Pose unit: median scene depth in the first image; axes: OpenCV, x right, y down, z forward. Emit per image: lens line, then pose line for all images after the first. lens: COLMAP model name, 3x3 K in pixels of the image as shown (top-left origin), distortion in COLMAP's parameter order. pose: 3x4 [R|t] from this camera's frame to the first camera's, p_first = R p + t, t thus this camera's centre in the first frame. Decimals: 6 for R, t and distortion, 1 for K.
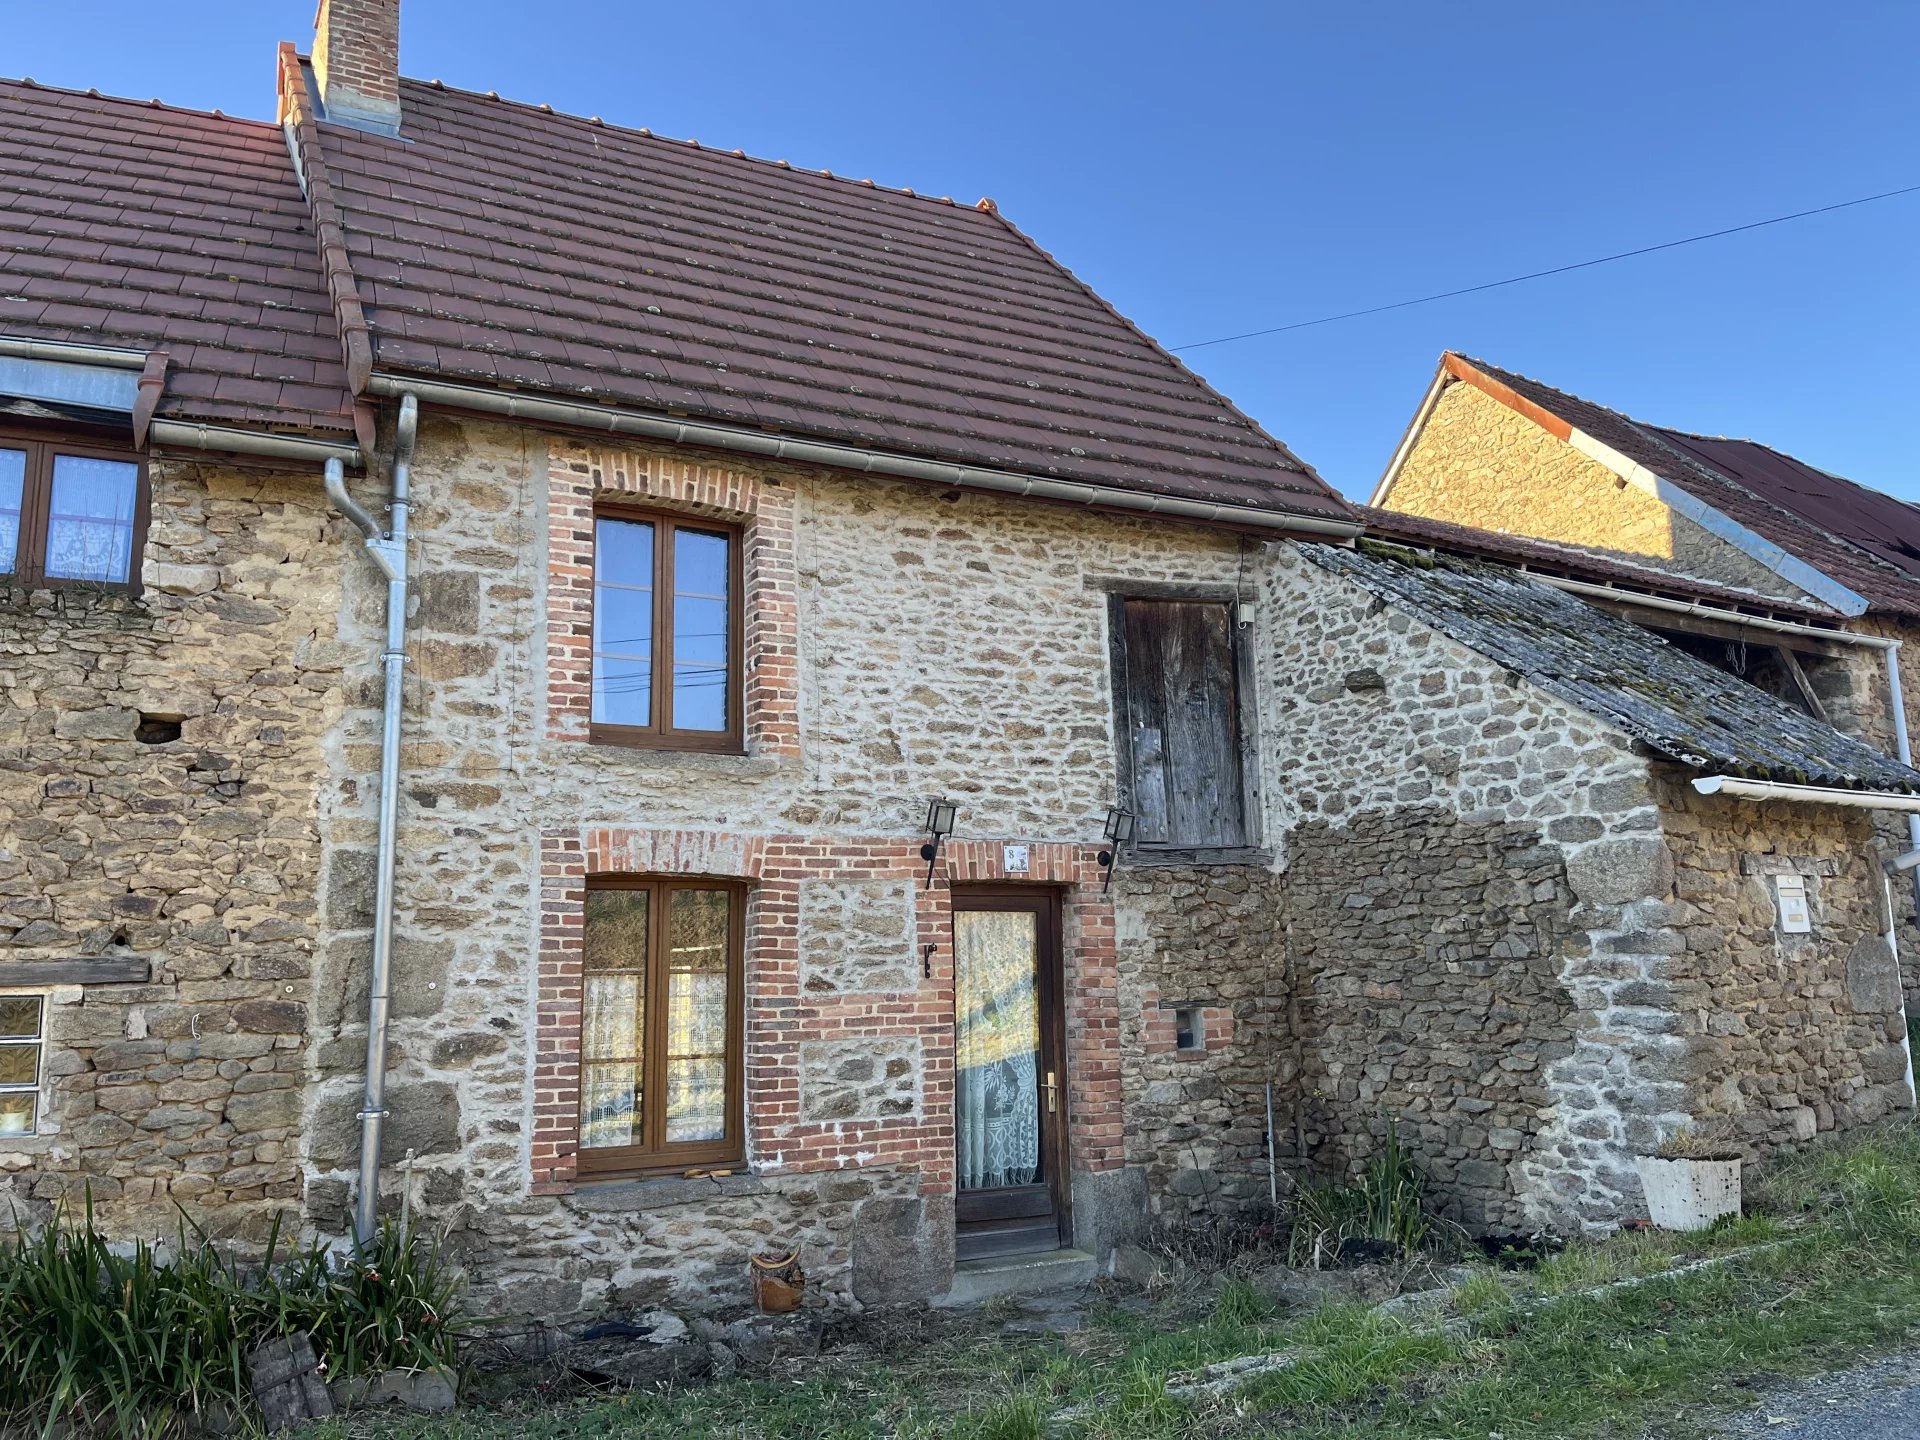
lens RADIAL K [[1430.2, 0, 962.7], [0, 1430.2, 706.2], [0, 0, 1]] dist [0.096381, -0.128769]
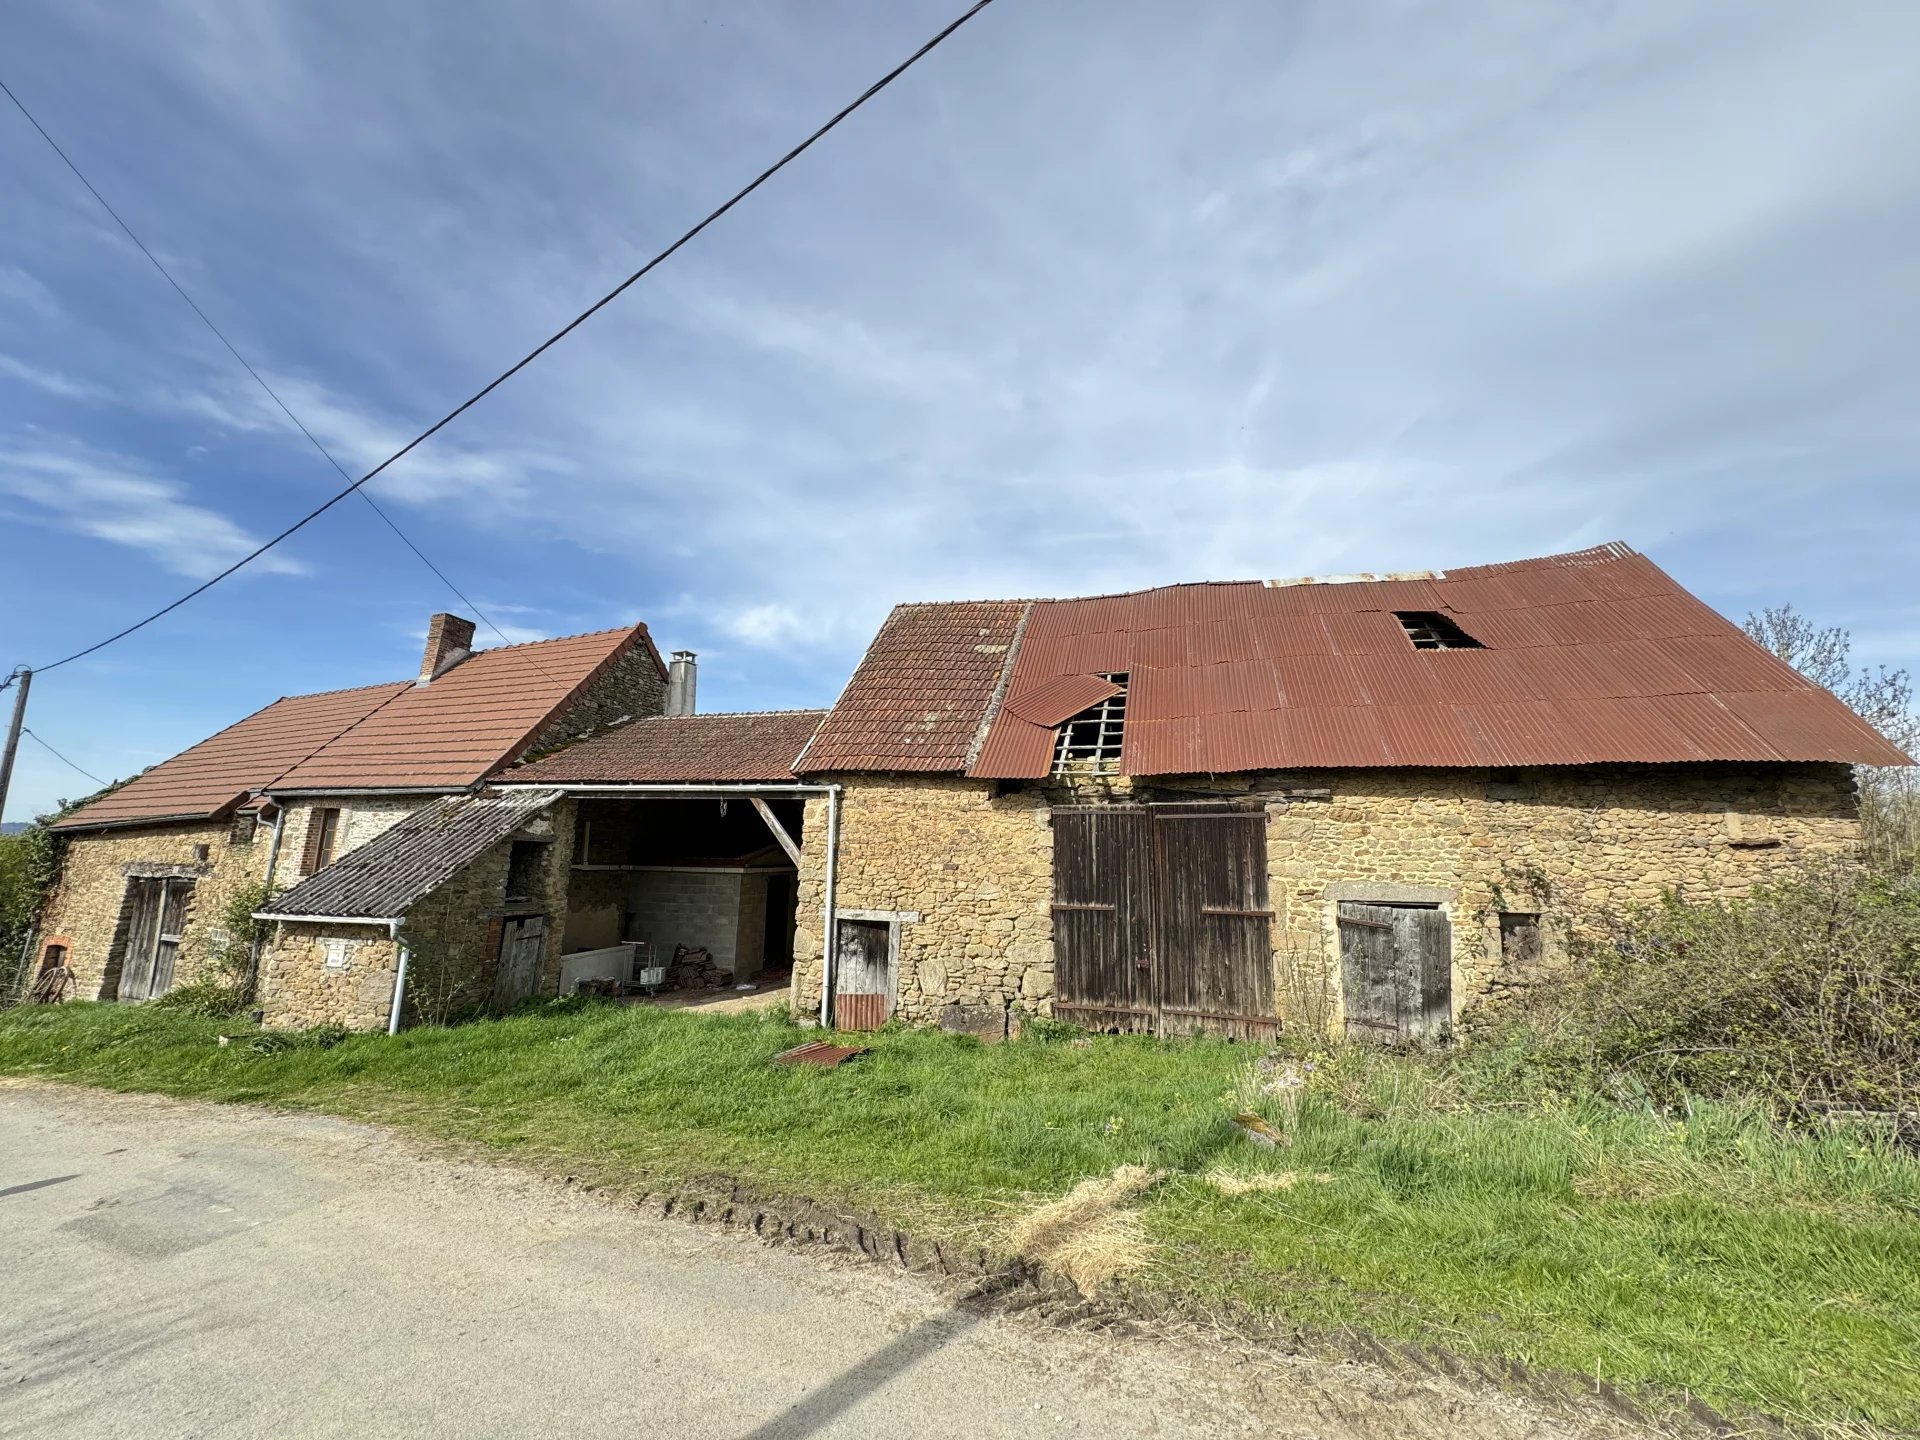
lens RADIAL K [[762.6, 0, 960.0], [0, 762.6, 720.0], [0, 0, 1]] dist [-0.007248, 0.000146]
pose [[0.670297, -0.105485, -0.734557, 2.301715], [0.101139, 0.993595, -0.050392, -0.102533], [0.735168, -0.040515, 0.676673, 0.864642]]
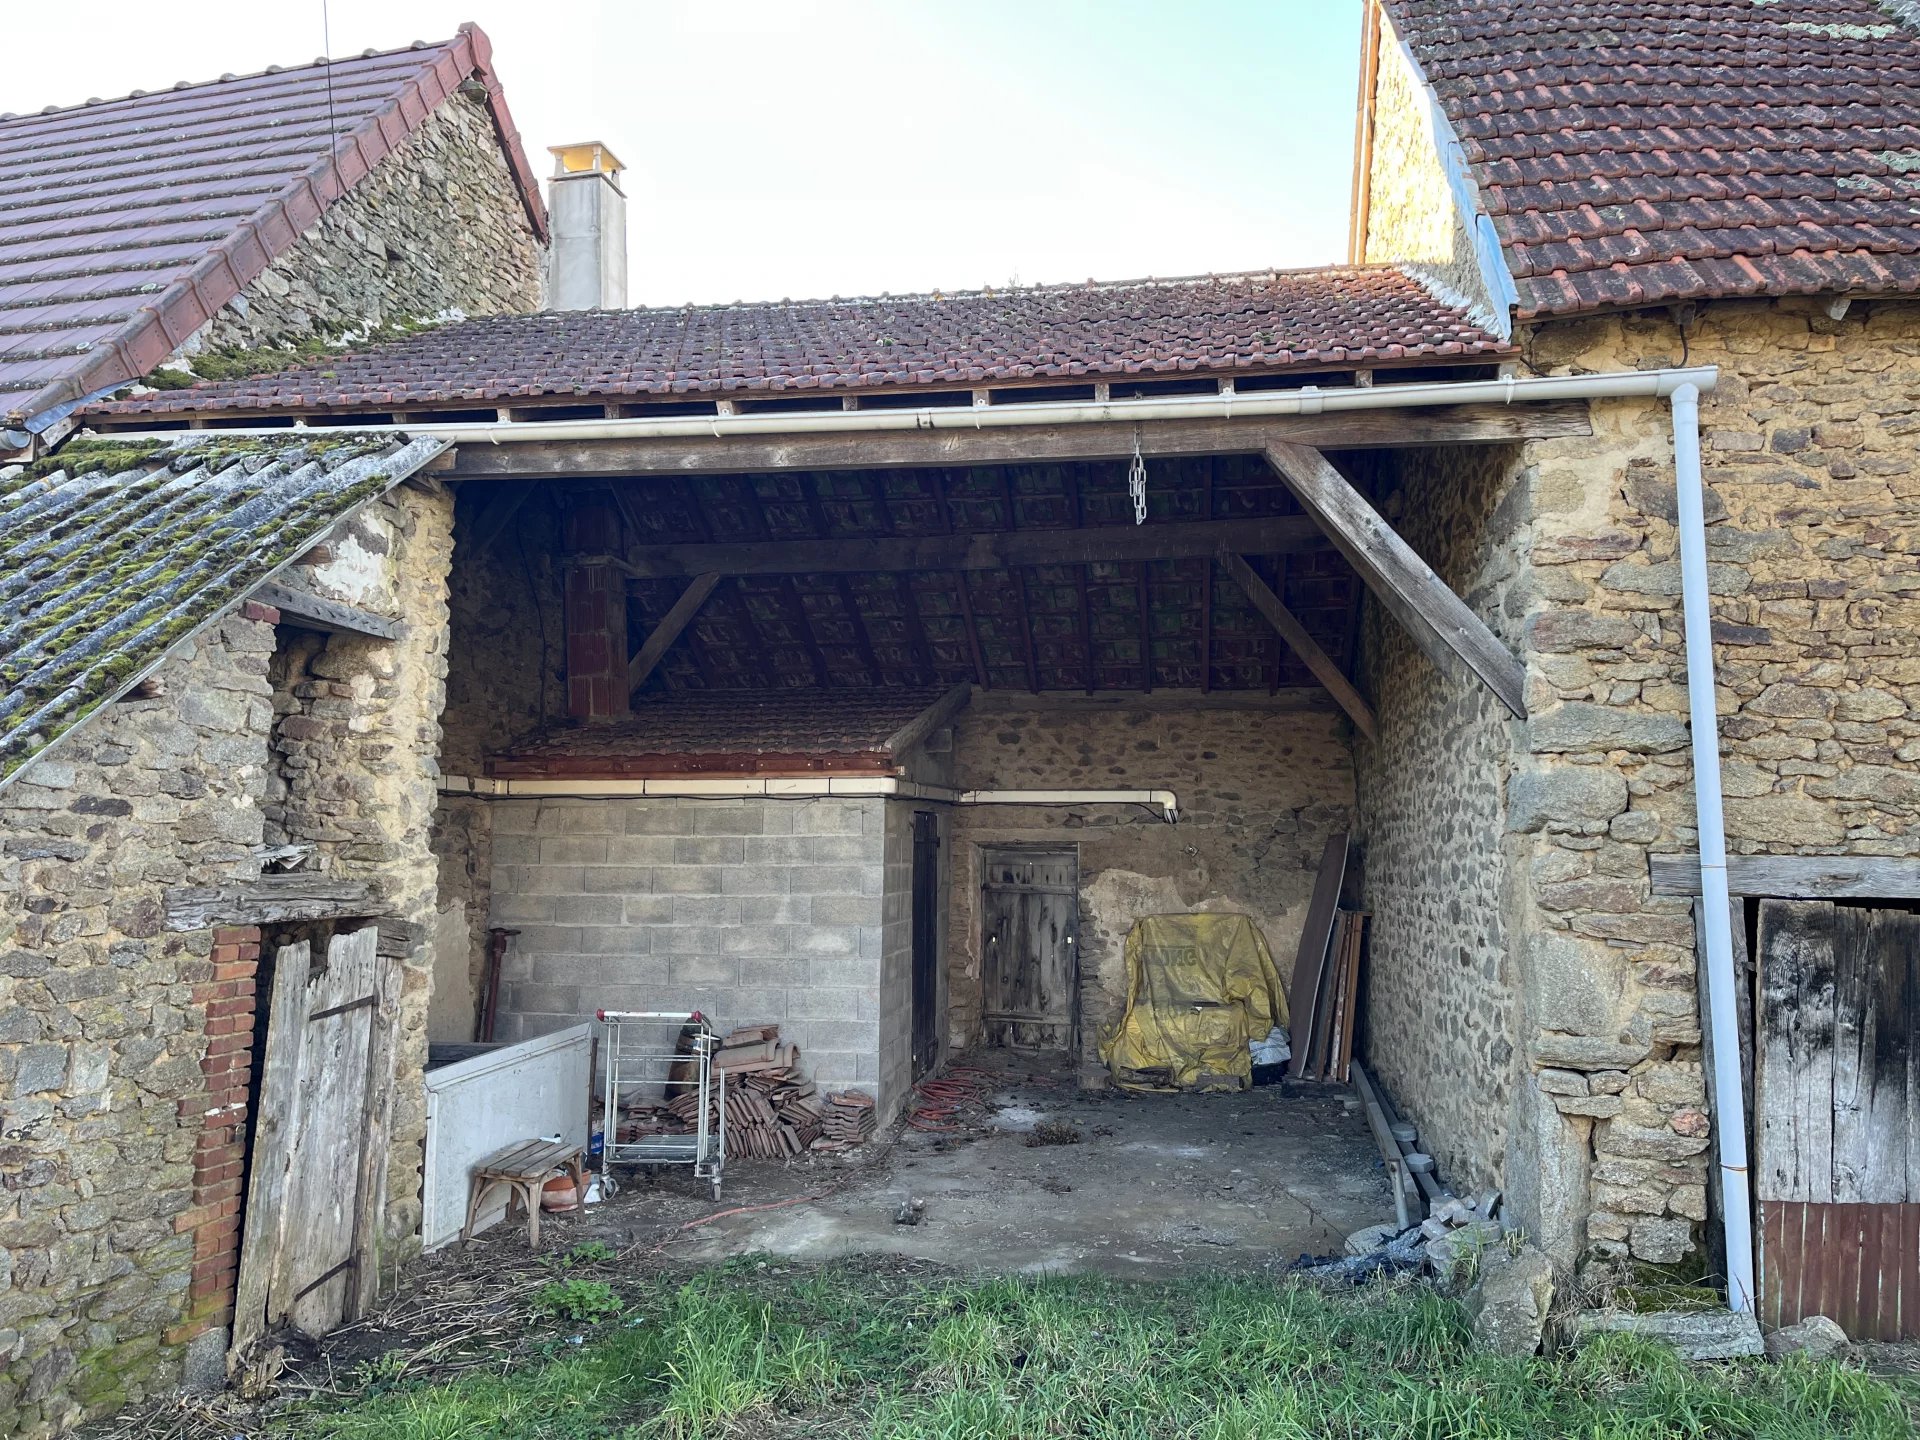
lens RADIAL K [[1430.2, 0, 962.7], [0, 1430.2, 706.2], [0, 0, 1]] dist [0.096381, -0.128769]
pose [[0.757378, -0.045517, -0.651388, 1.238983], [0.096774, 0.994376, 0.043036, 0.019321], [0.645766, -0.095632, 0.757523, 0.912010]]
